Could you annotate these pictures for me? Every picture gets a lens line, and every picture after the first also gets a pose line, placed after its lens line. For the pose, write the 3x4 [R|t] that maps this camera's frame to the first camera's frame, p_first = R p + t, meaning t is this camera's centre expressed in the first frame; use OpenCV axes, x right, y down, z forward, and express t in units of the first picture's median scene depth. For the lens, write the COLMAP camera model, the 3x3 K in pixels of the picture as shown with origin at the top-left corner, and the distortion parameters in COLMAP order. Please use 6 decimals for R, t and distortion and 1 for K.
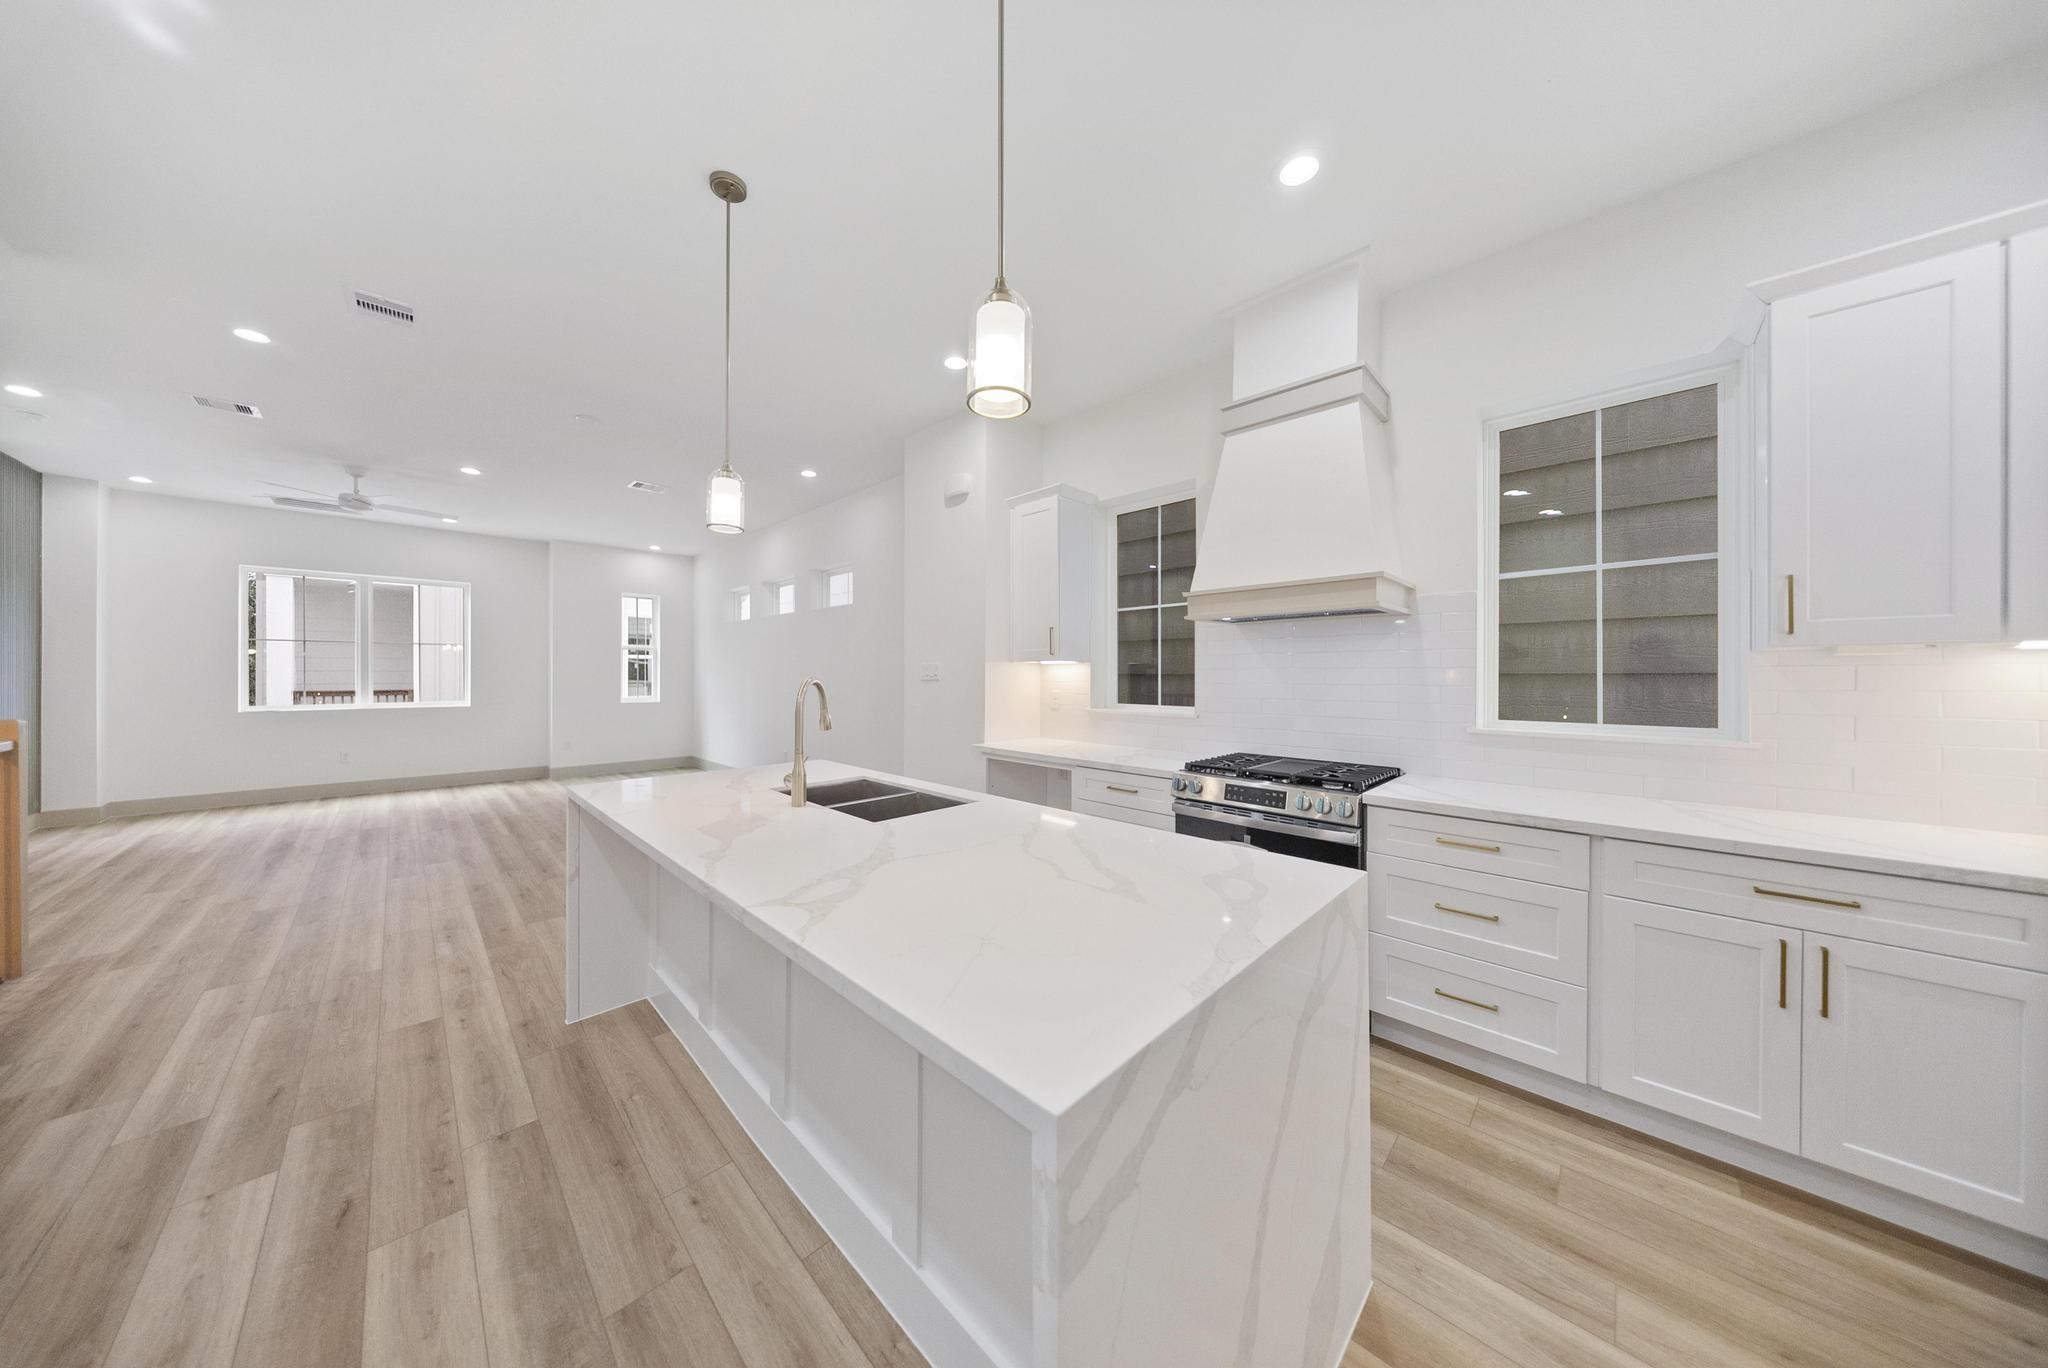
lens RADIAL K [[614.5, 0, 1007.8], [0, 614.5, 673.9], [0, 0, 1]] dist [0.000994, -0.001087]
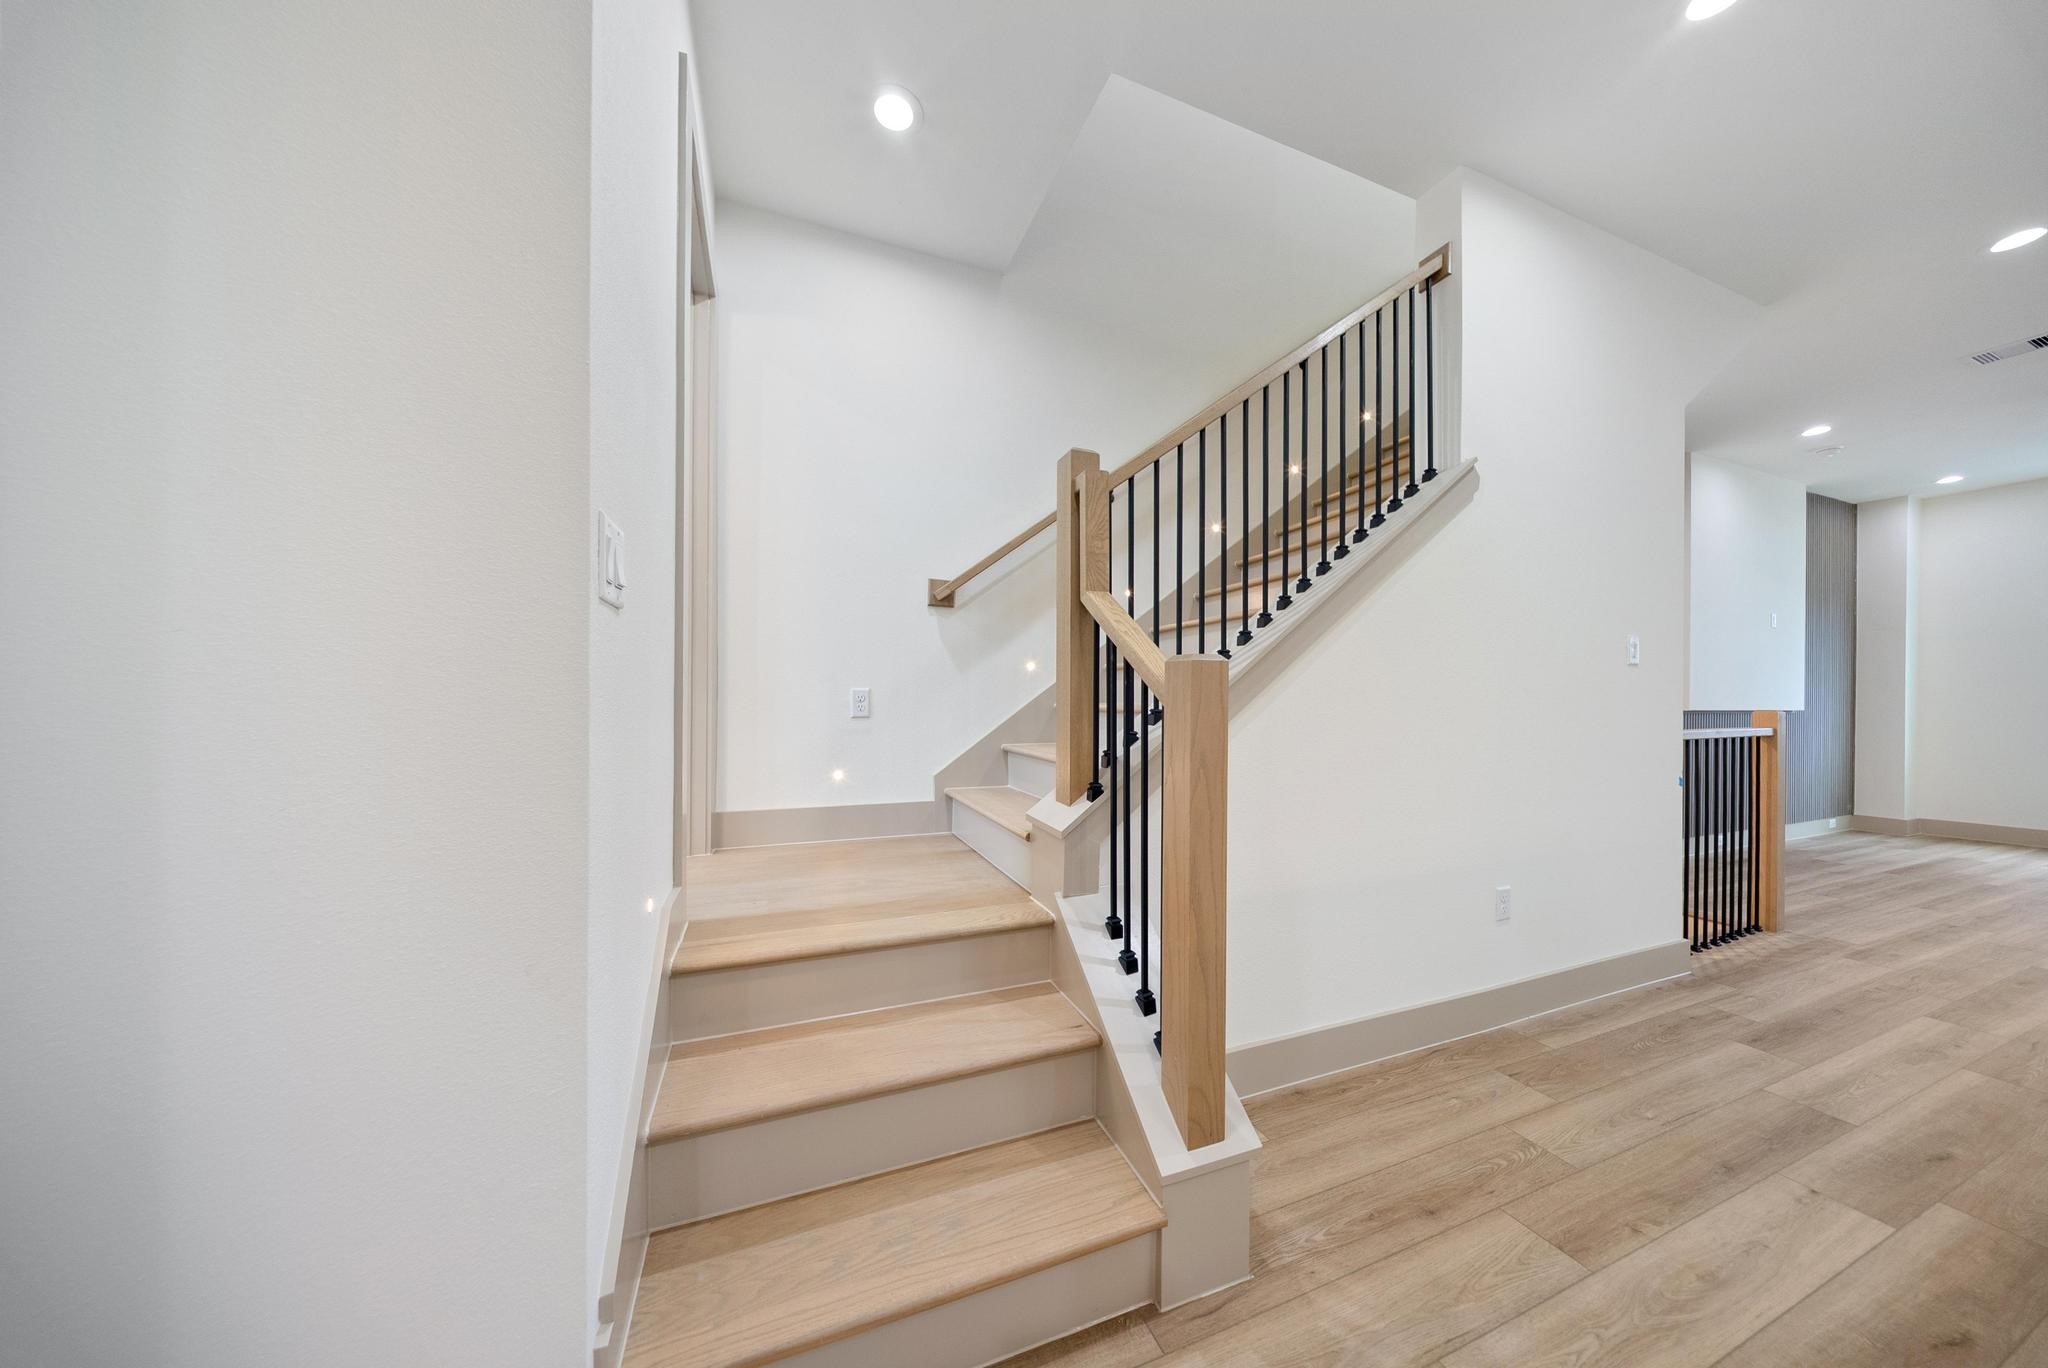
lens RADIAL K [[614.5, 0, 1021.2], [0, 614.5, 701.3], [0, 0, 1]] dist [0.000994, -0.001087]
pose [[-0.402596, -0.008495, -0.915339, 0.017581], [-0.005408, 0.999962, -0.006901, 0.086034], [0.915362, 0.002172, -0.402626, 0.184651]]
